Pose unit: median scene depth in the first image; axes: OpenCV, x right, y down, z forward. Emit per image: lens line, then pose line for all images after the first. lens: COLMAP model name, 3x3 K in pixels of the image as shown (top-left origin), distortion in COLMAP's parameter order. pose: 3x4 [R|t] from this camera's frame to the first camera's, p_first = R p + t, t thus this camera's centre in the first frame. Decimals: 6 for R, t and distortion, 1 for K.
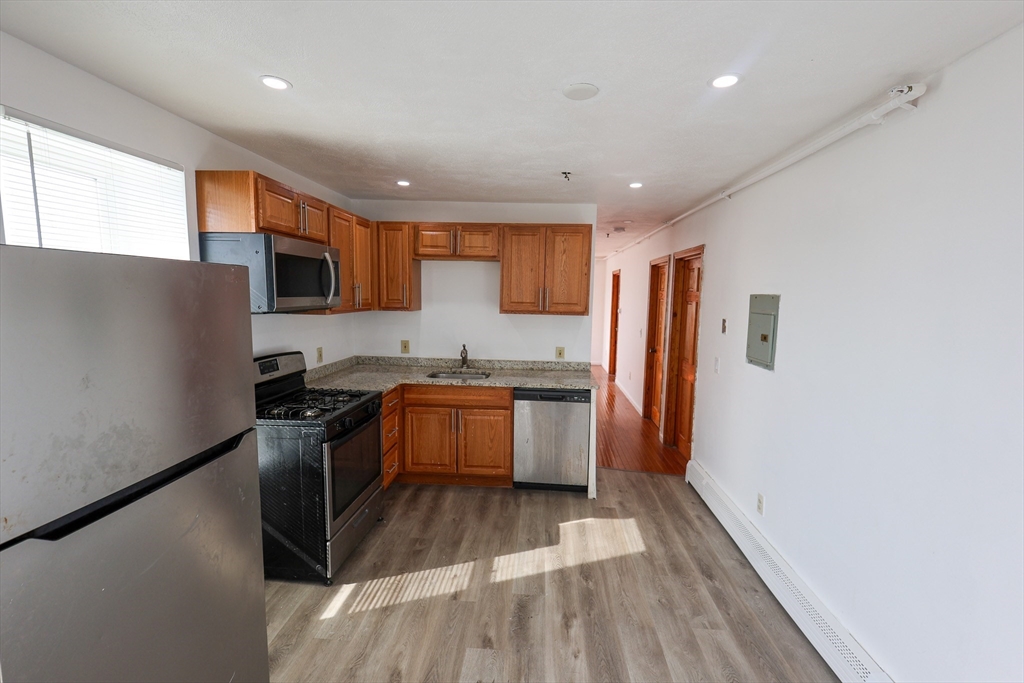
lens RADIAL K [[445.1, 0, 518.6], [0, 445.1, 341.6], [0, 0, 1]] dist [0.021998, 0.000177]
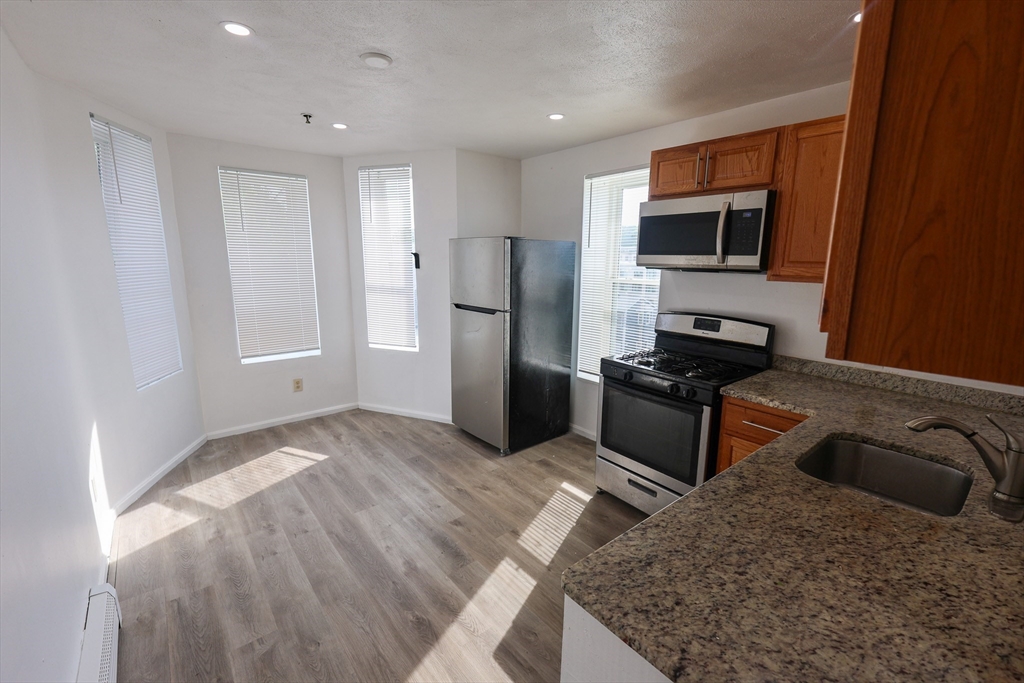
lens RADIAL K [[445.1, 0, 520.1], [0, 445.1, 341.0], [0, 0, 1]] dist [0.021998, 0.000177]
pose [[-0.724564, 0.109940, -0.680382, 0.510657], [-0.097268, 0.961003, 0.258868, -0.147038], [0.682309, 0.253746, -0.685615, 1.567153]]
